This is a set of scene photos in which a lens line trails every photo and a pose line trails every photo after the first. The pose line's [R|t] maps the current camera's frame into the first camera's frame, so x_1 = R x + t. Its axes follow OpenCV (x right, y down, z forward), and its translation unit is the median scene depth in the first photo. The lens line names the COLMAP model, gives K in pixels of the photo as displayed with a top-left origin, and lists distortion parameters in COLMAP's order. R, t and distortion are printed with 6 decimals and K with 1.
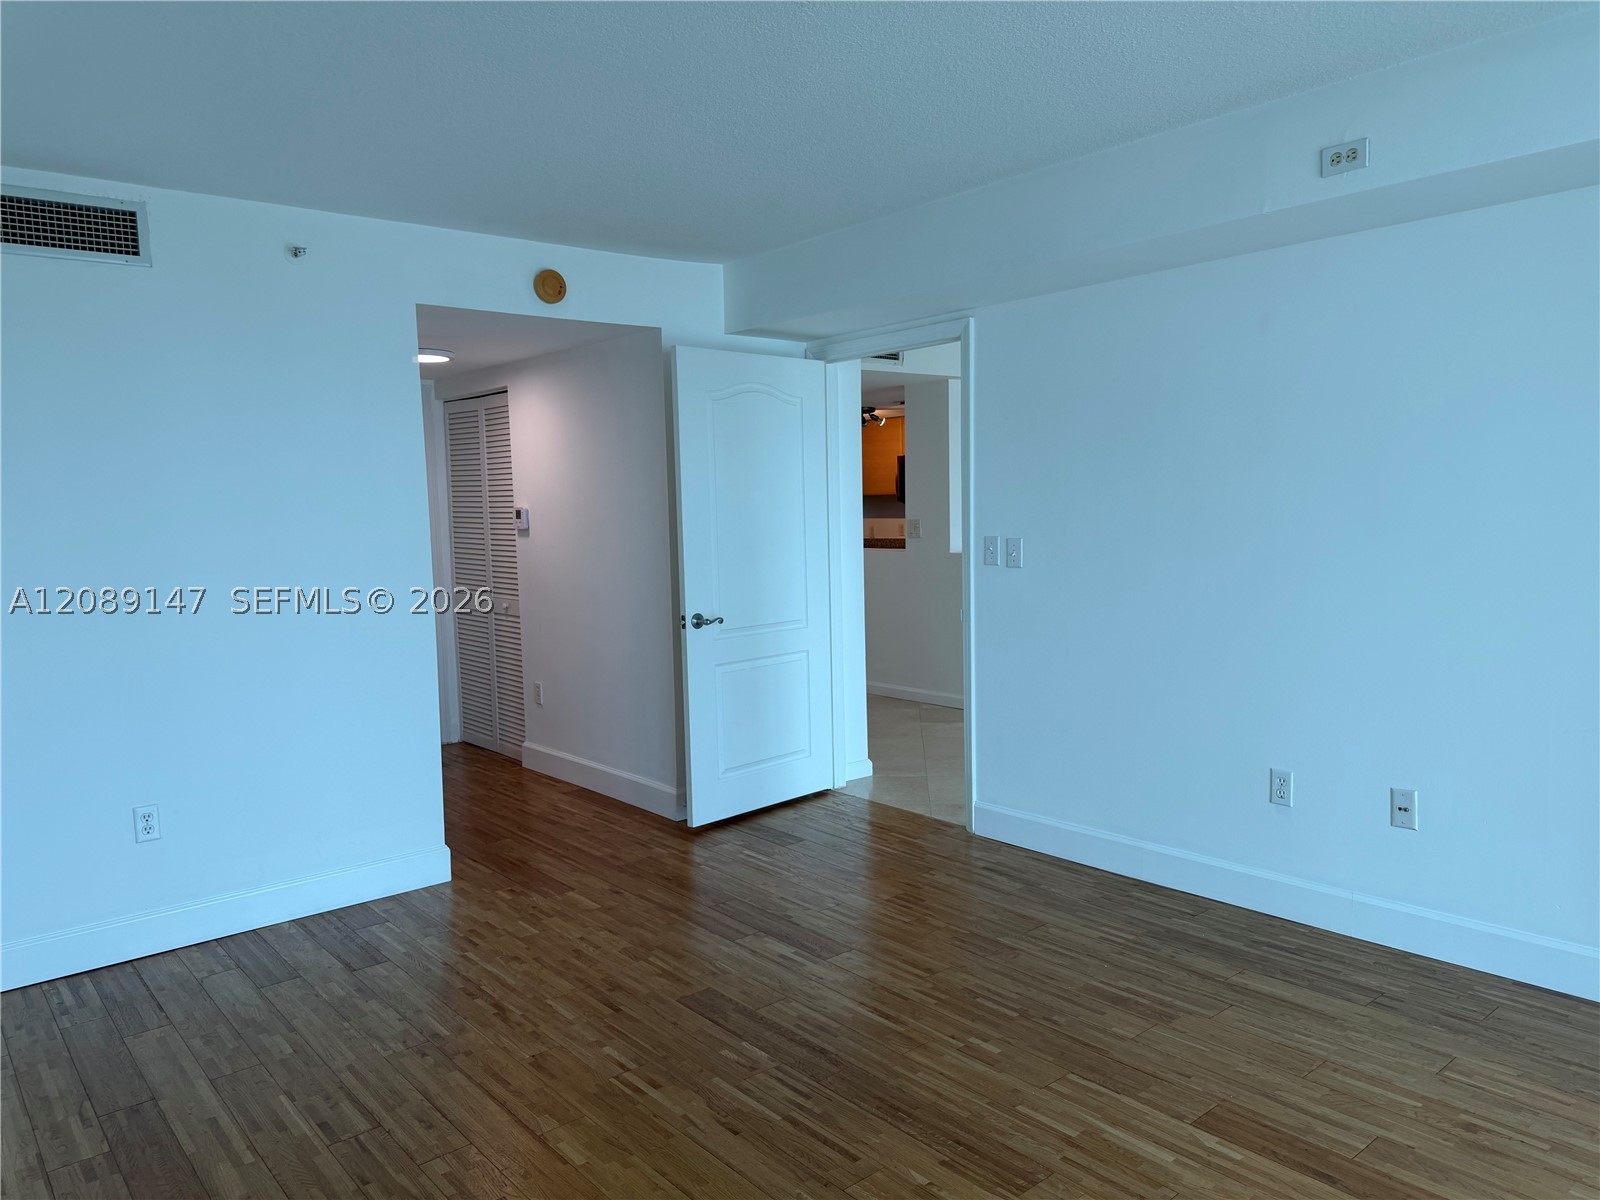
lens RADIAL K [[1125.2, 0, 789.5], [0, 1125.2, 592.6], [0, 0, 1]] dist [0.056841, -0.068868]
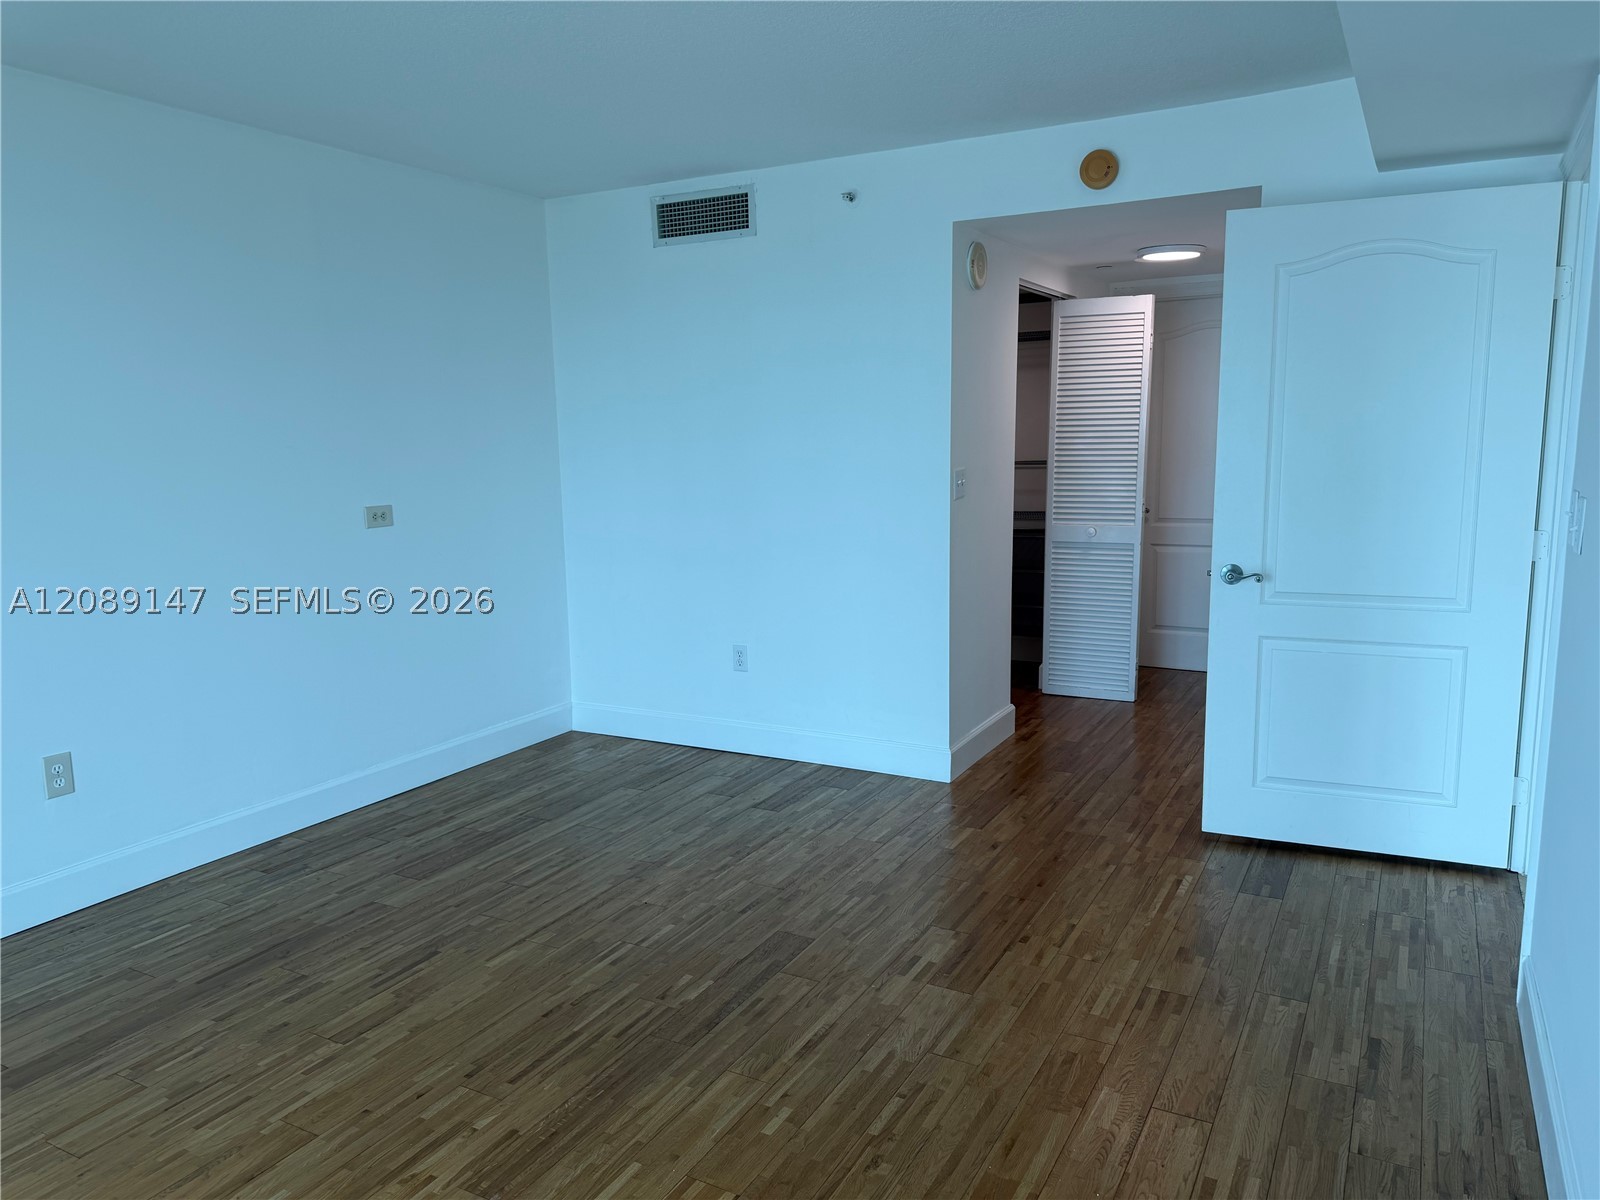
lens RADIAL K [[1125.2, 0, 795.2], [0, 1125.2, 588.2], [0, 0, 1]] dist [0.056841, -0.068868]
pose [[0.359489, 0.151727, -0.920731, 0.694904], [-0.066767, 0.988346, 0.136801, -0.068453], [0.930758, 0.012296, 0.365430, 0.577632]]
